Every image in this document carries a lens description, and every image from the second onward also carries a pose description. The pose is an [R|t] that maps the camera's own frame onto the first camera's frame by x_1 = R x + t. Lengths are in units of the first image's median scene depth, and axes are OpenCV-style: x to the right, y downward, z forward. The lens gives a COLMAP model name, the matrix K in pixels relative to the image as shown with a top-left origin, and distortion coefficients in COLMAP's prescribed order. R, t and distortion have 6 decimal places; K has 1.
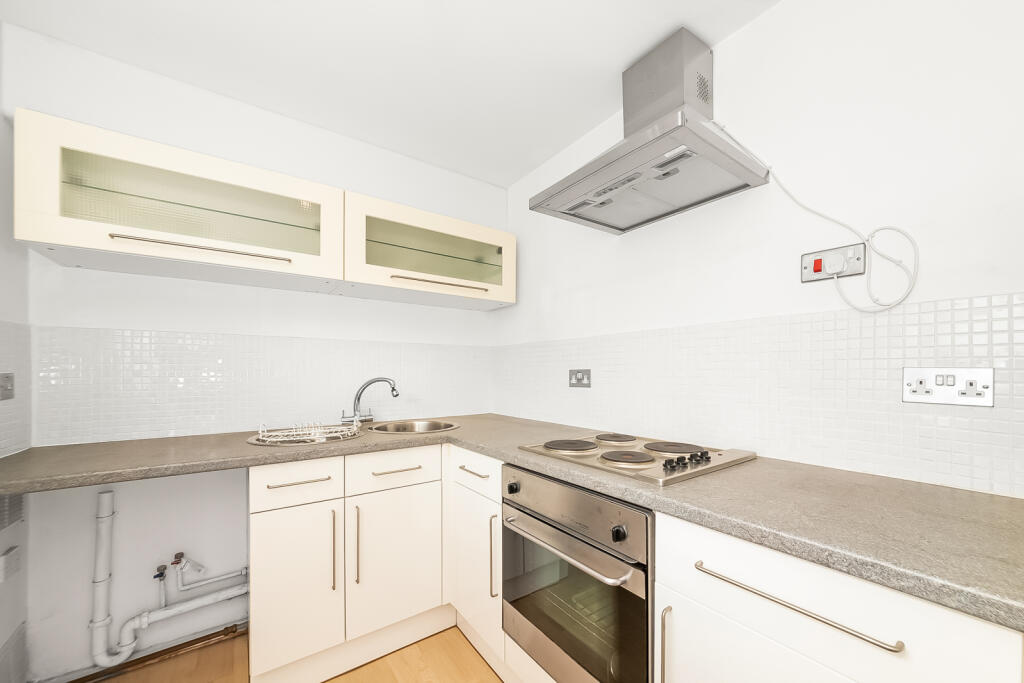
lens RADIAL K [[380.1, 0, 518.5], [0, 380.1, 373.9], [0, 0, 1]] dist [-0.006579, 0.000252]
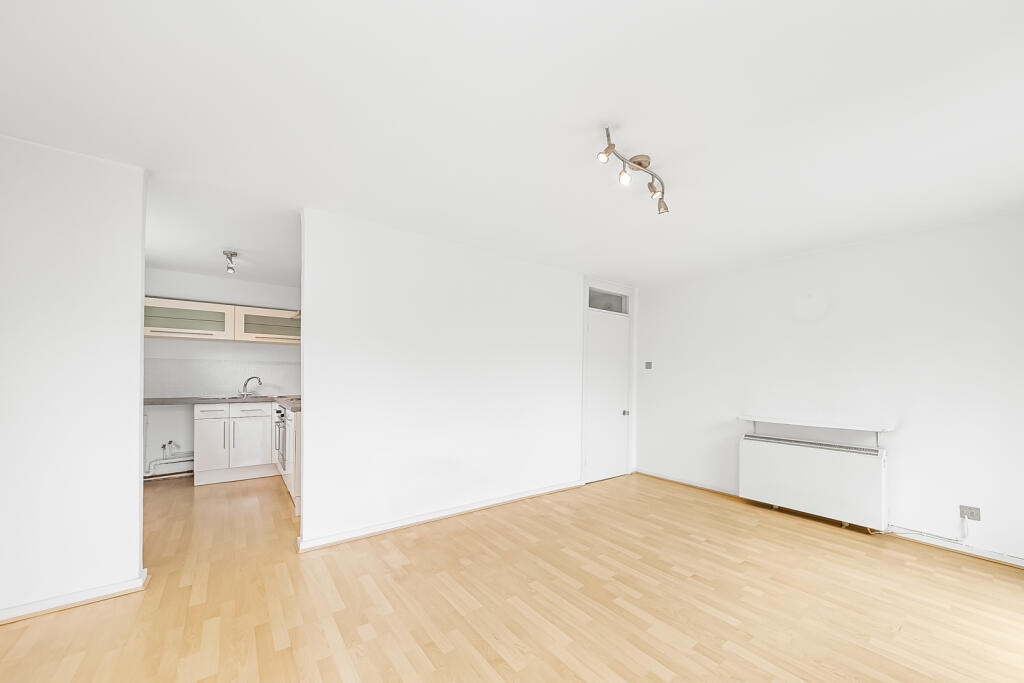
lens RADIAL K [[379.1, 0, 512.0], [0, 379.1, 375.1], [0, 0, 1]] dist [-0.000681, 0.000029]
pose [[0.999905, 0.010468, 0.009012, 1.515929], [-0.010462, 0.999945, -0.000674, -0.019278], [-0.009019, 0.000580, 0.999959, -1.734450]]
